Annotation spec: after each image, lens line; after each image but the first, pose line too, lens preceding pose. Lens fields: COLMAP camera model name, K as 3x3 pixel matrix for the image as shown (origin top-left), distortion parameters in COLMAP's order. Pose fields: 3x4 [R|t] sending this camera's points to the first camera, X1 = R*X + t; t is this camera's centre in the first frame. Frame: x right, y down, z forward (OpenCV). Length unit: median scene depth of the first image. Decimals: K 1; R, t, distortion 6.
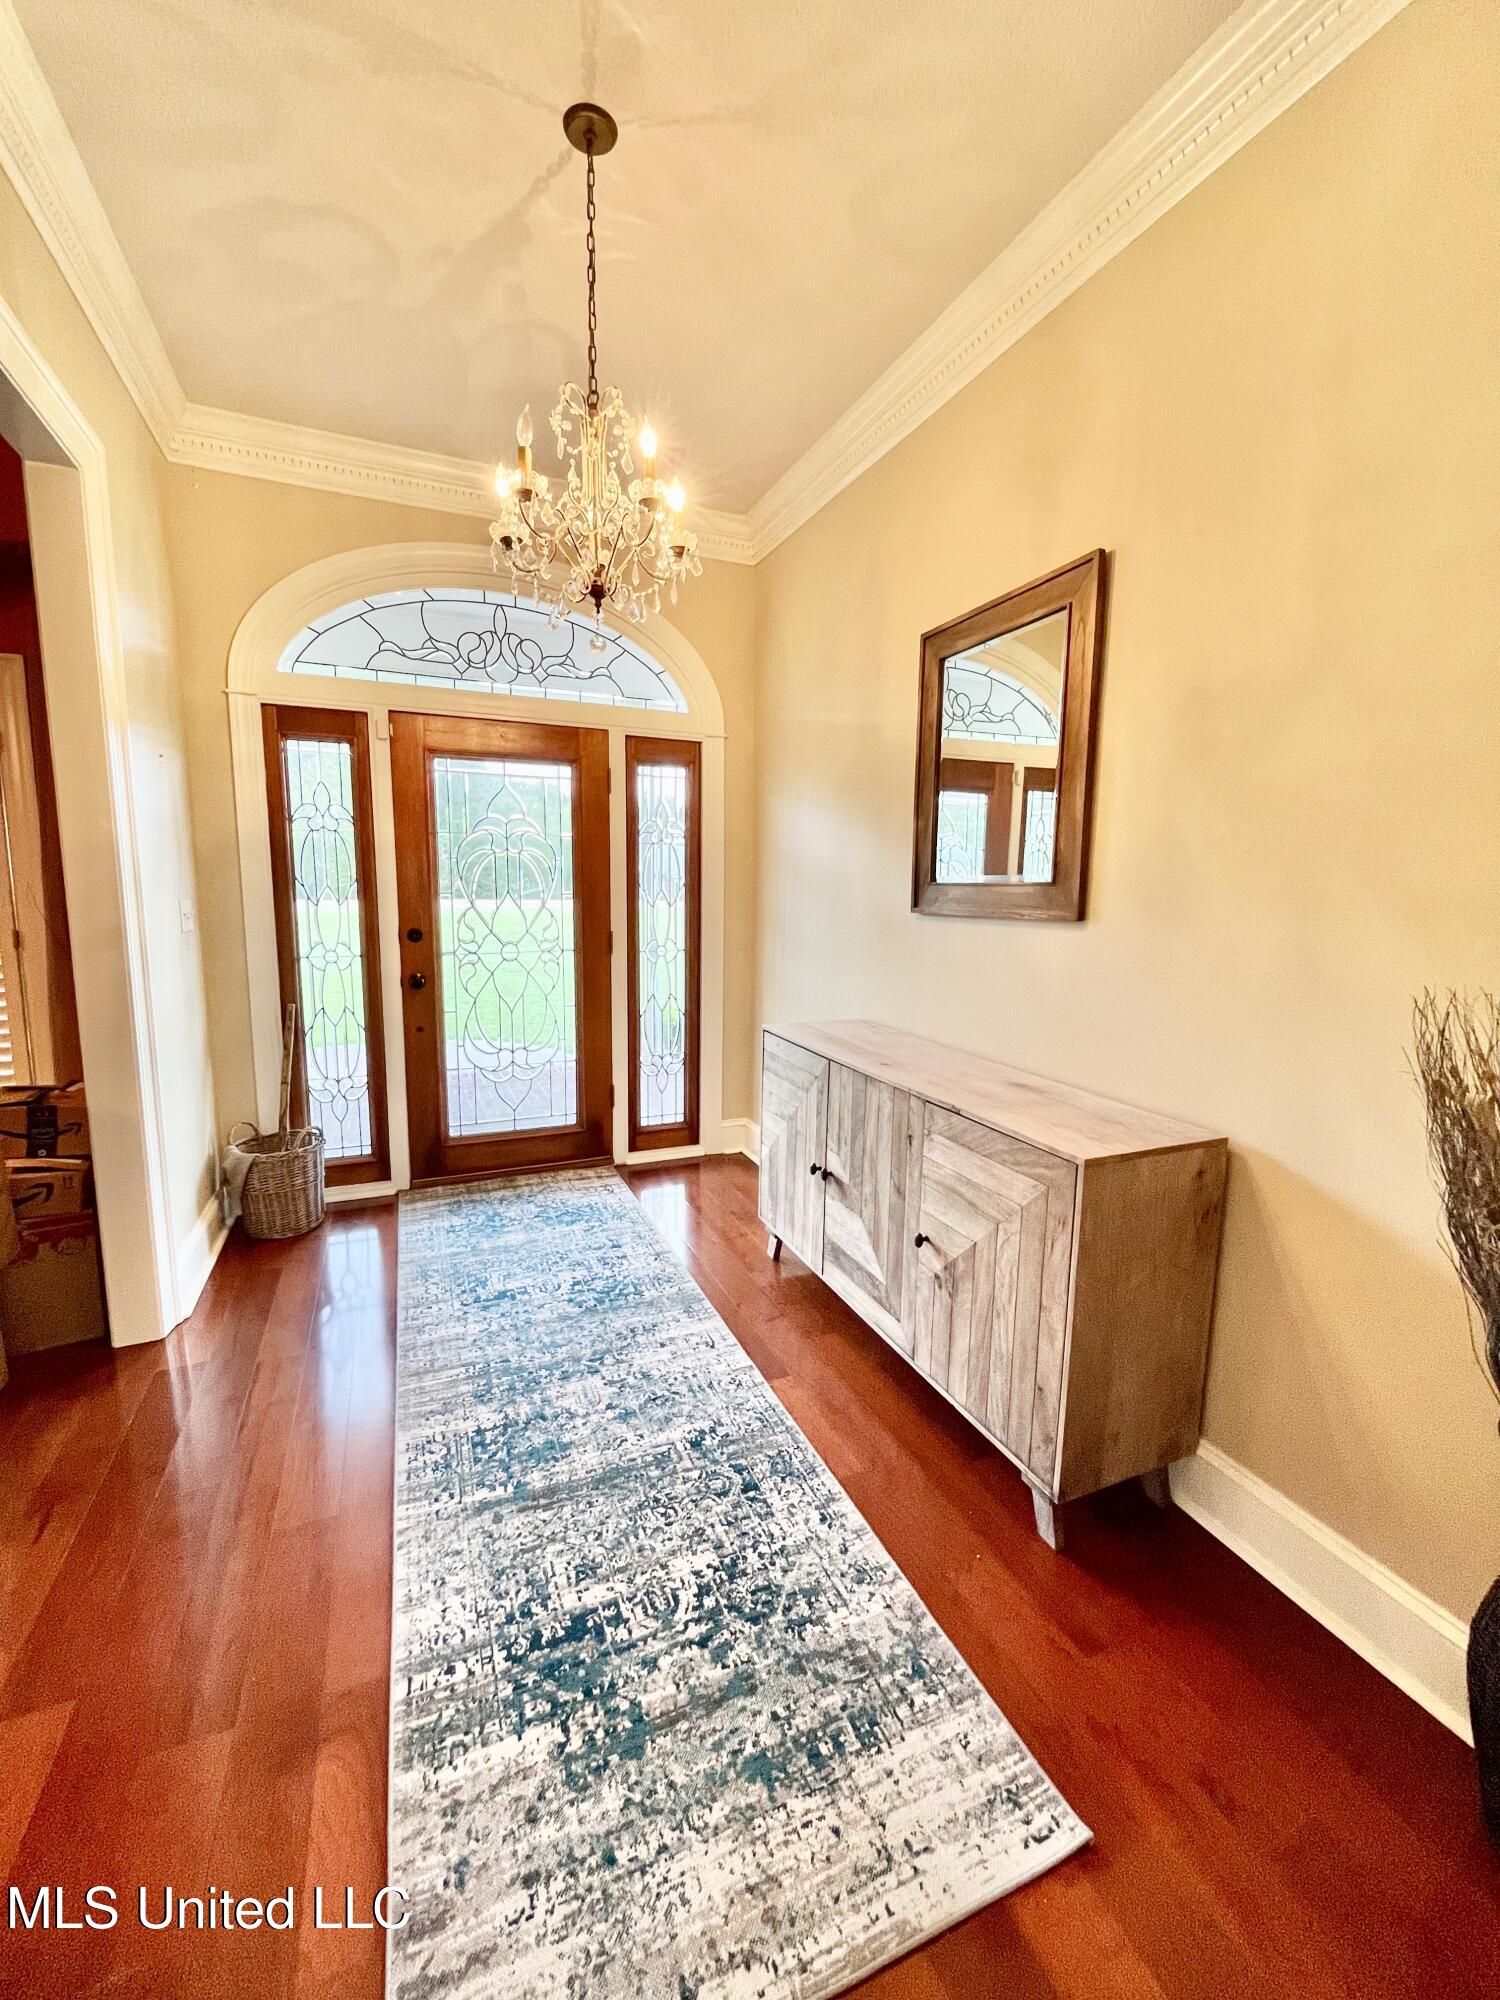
lens RADIAL K [[812.1, 0, 754.5], [0, 812.1, 996.9], [0, 0, 1]] dist [-0.003529, 0.000697]
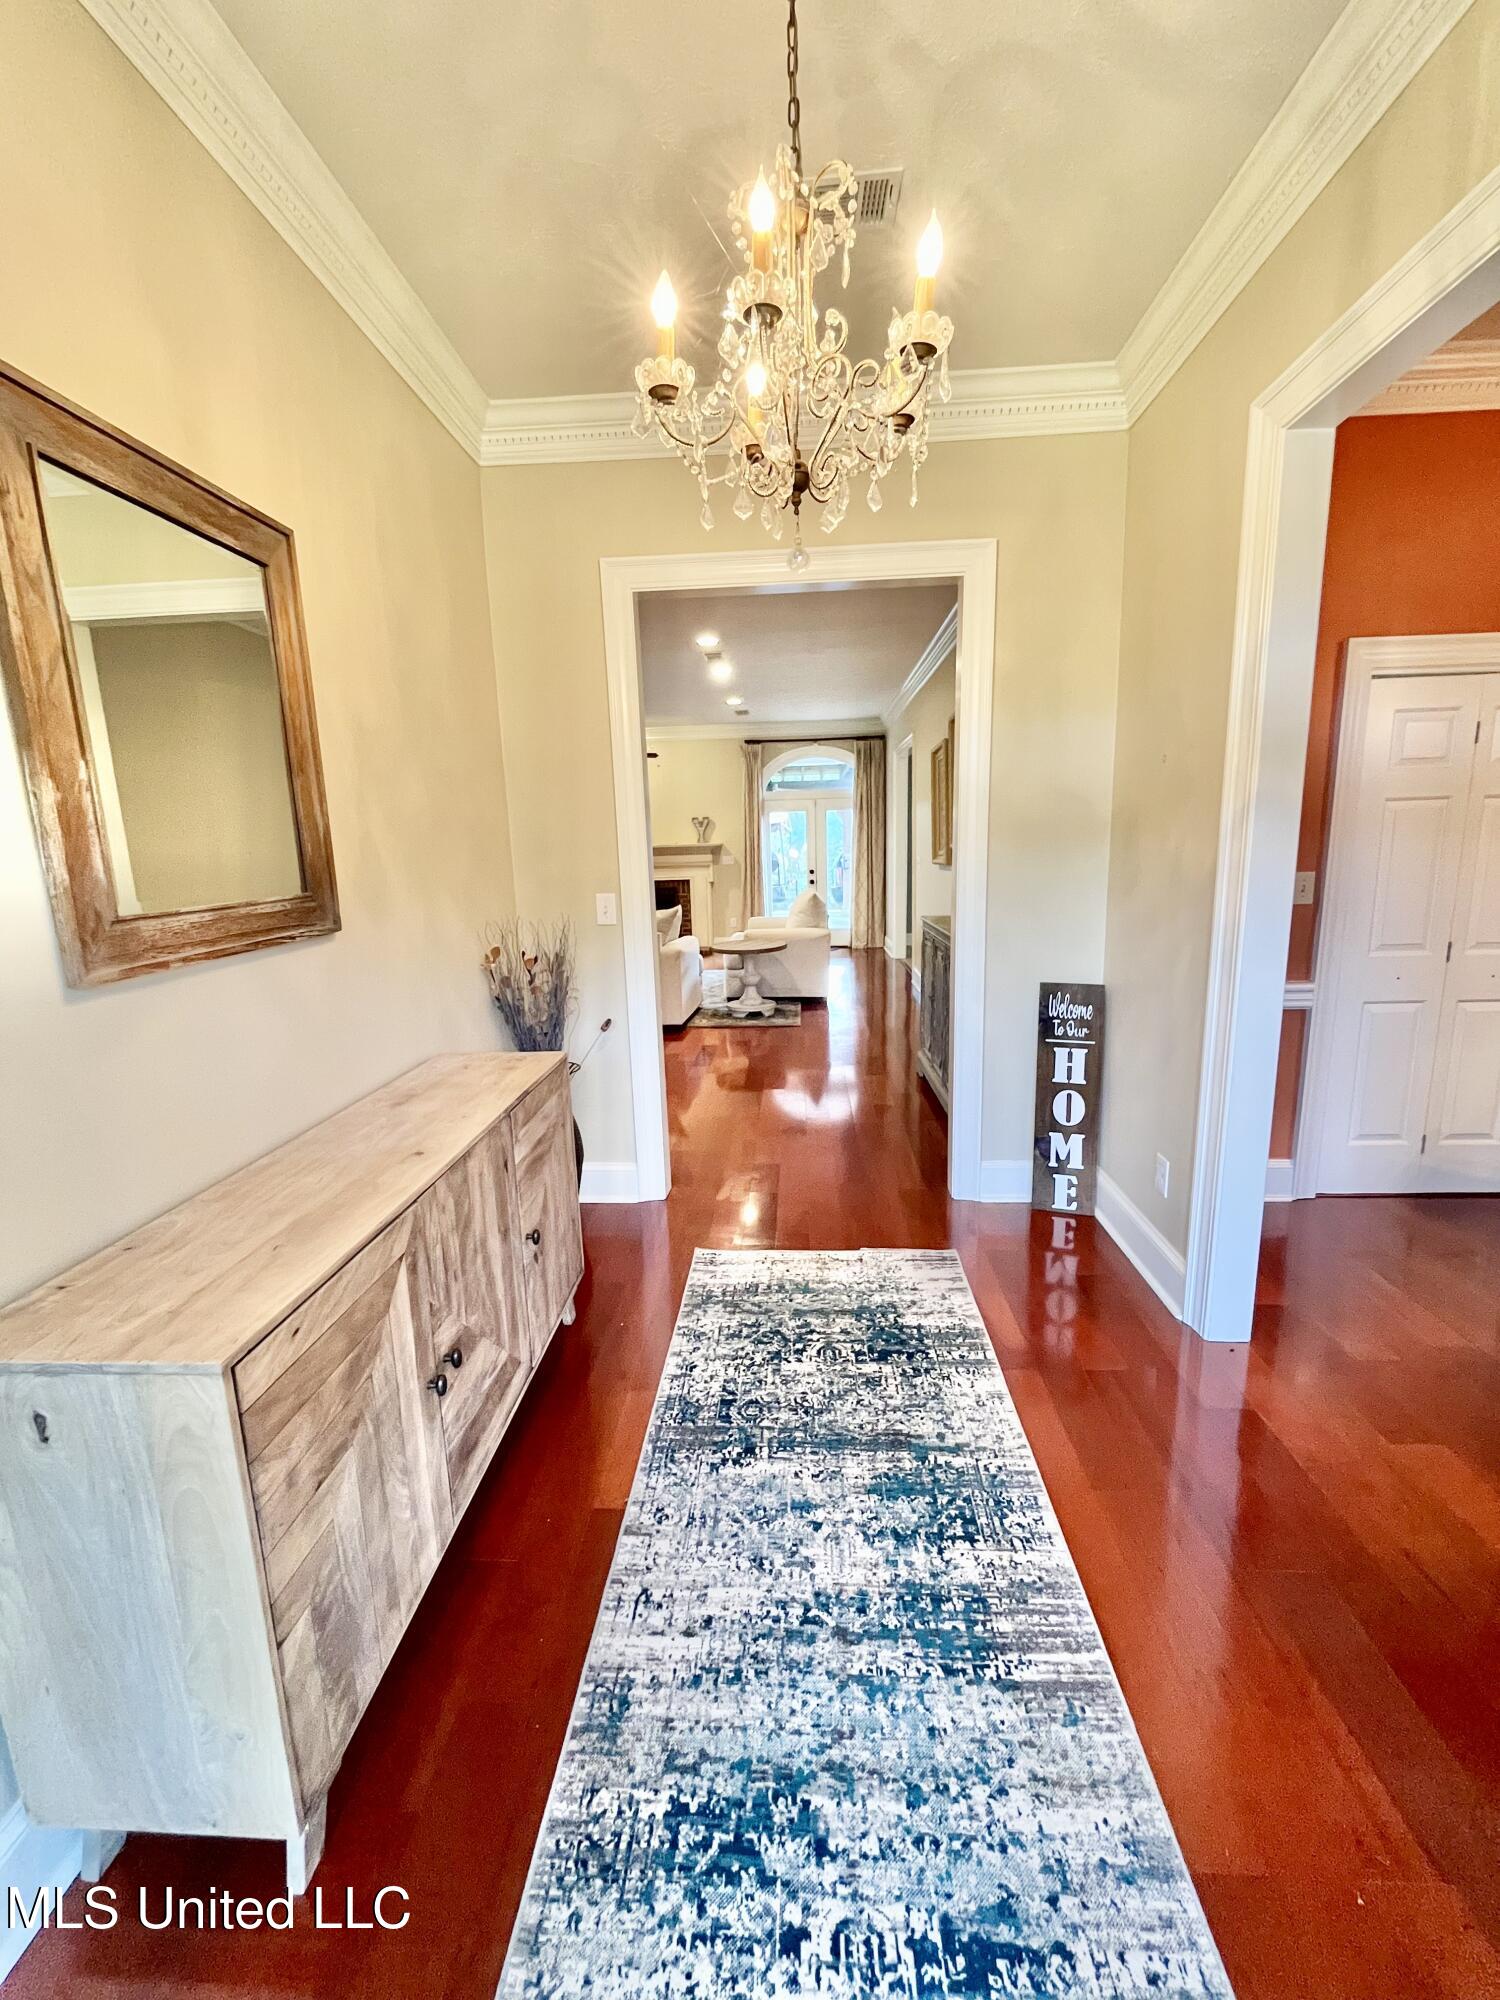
lens RADIAL K [[812.1, 0, 753.6], [0, 812.1, 999.5], [0, 0, 1]] dist [-0.003529, 0.000697]
pose [[-0.893979, -0.073193, 0.442092, -0.519467], [0.081958, 0.943222, 0.321893, -0.316732], [-0.440551, 0.323999, -0.837221, 1.799735]]
